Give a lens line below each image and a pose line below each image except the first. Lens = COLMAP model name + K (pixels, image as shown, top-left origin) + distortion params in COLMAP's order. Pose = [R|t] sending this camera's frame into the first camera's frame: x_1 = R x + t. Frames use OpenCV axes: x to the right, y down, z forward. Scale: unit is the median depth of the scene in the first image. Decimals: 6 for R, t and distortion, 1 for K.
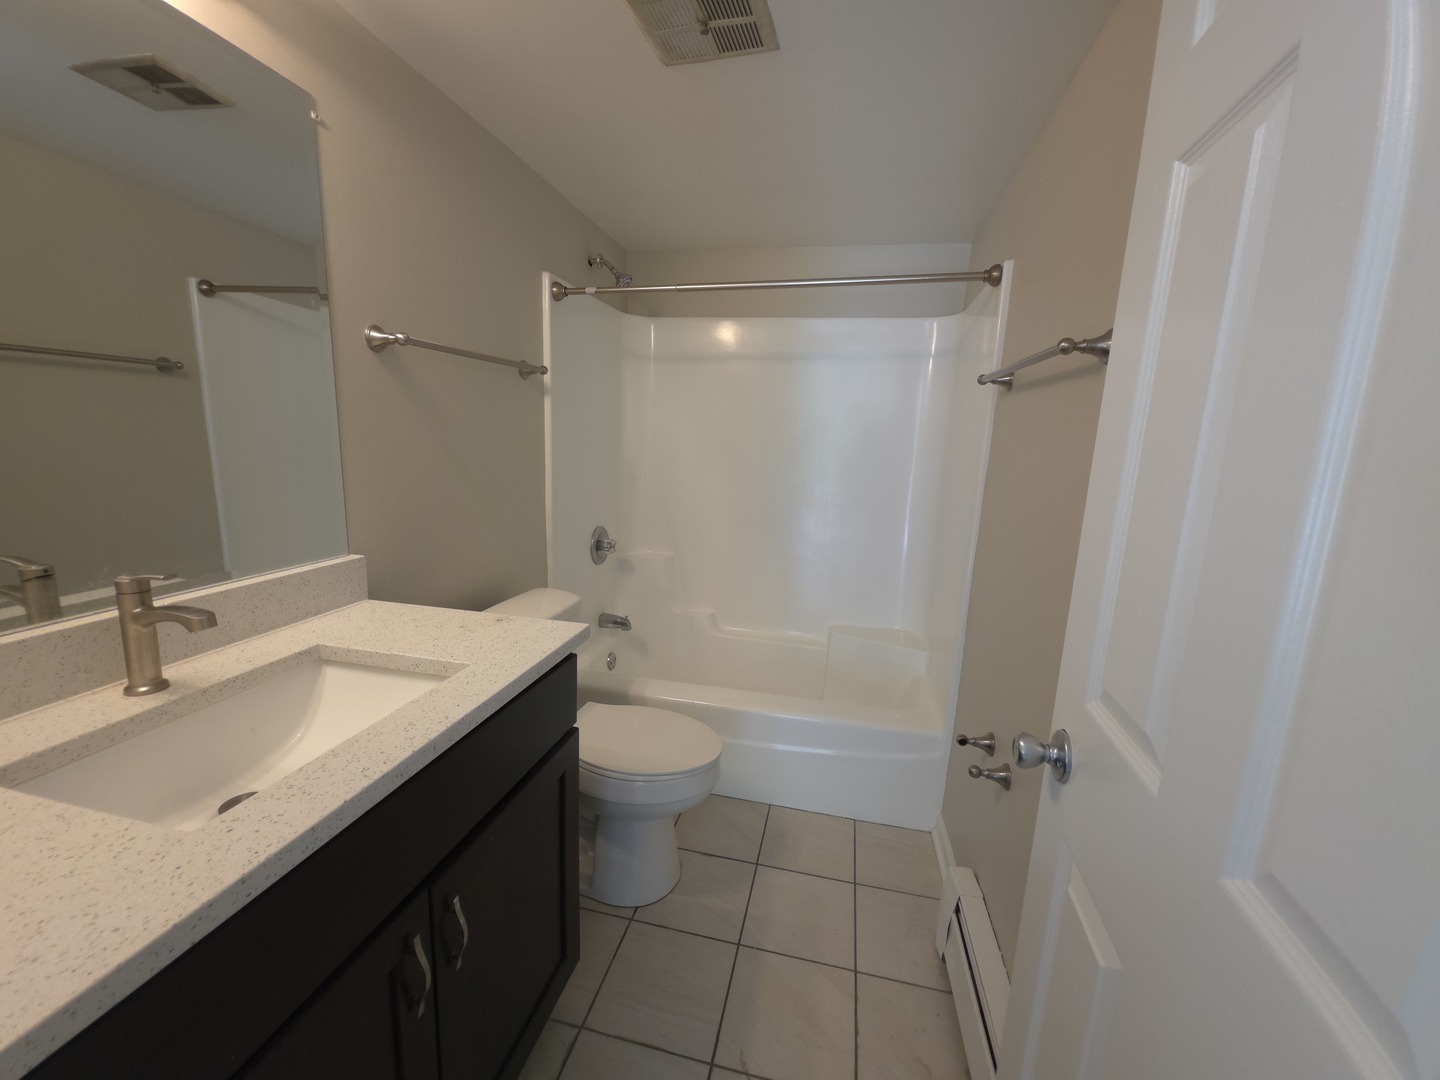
lens RADIAL K [[569.5, 0, 720.0], [0, 569.5, 540.0], [0, 0, 1]] dist [0.009246, -0.006772]
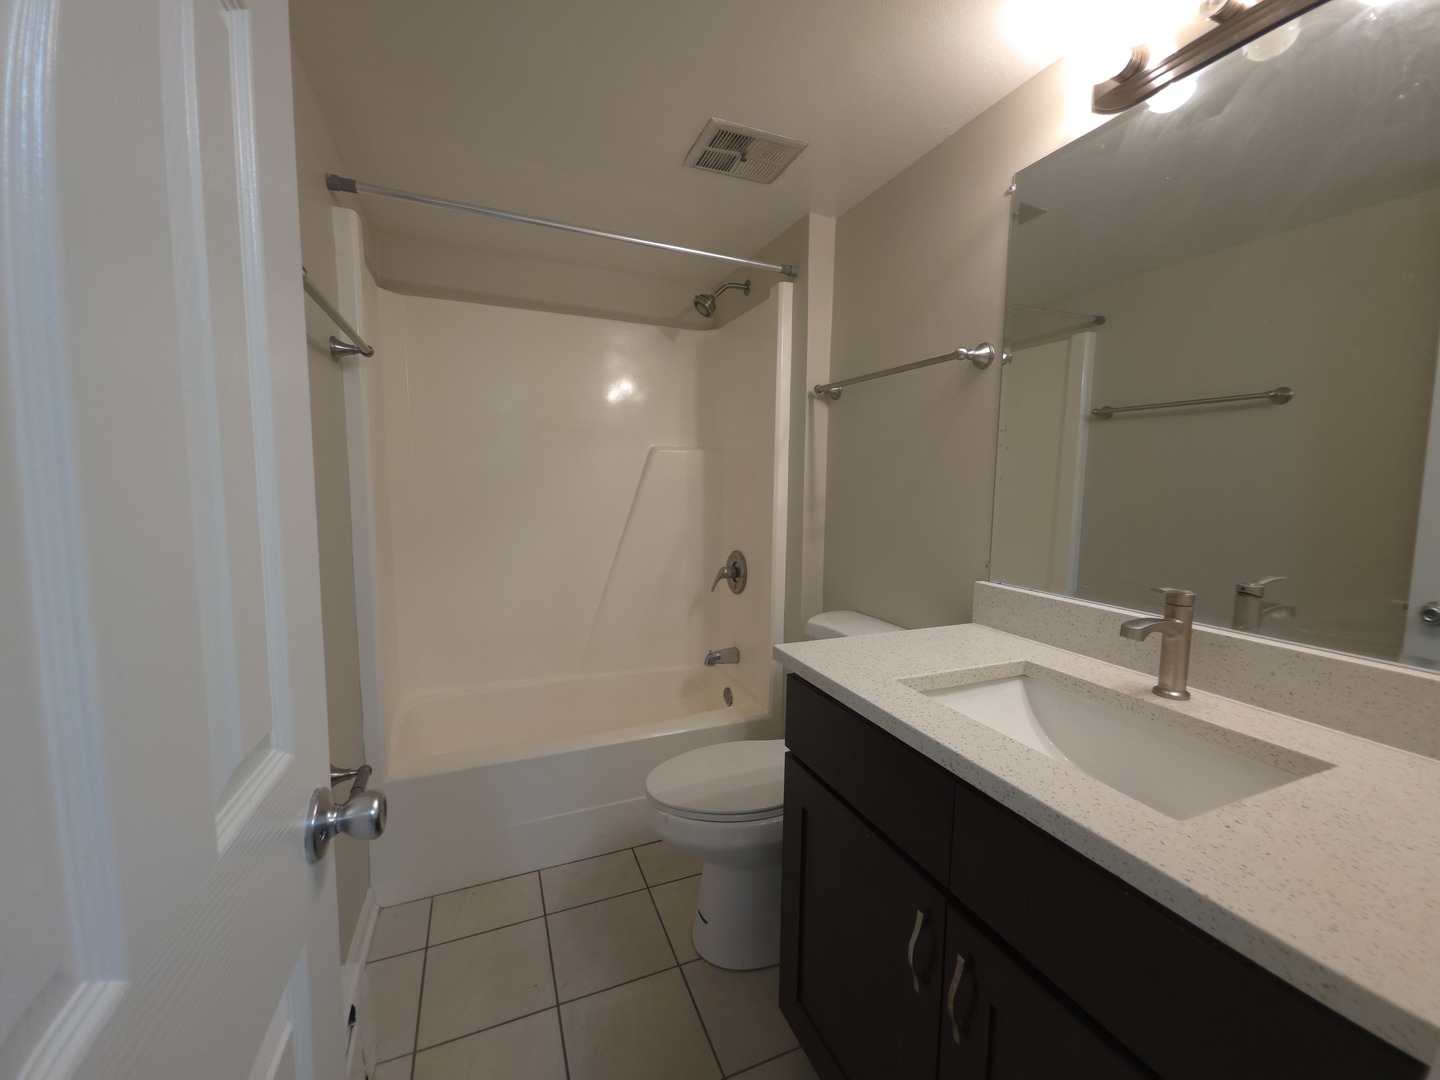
lens RADIAL K [[569.5, 0, 720.0], [0, 569.5, 540.0], [0, 0, 1]] dist [0.009246, -0.006772]
pose [[-0.812658, 0.016054, -0.582519, 0.361004], [-0.141438, 0.964296, 0.223892, -0.155907], [0.565316, 0.264338, -0.781373, 1.296377]]
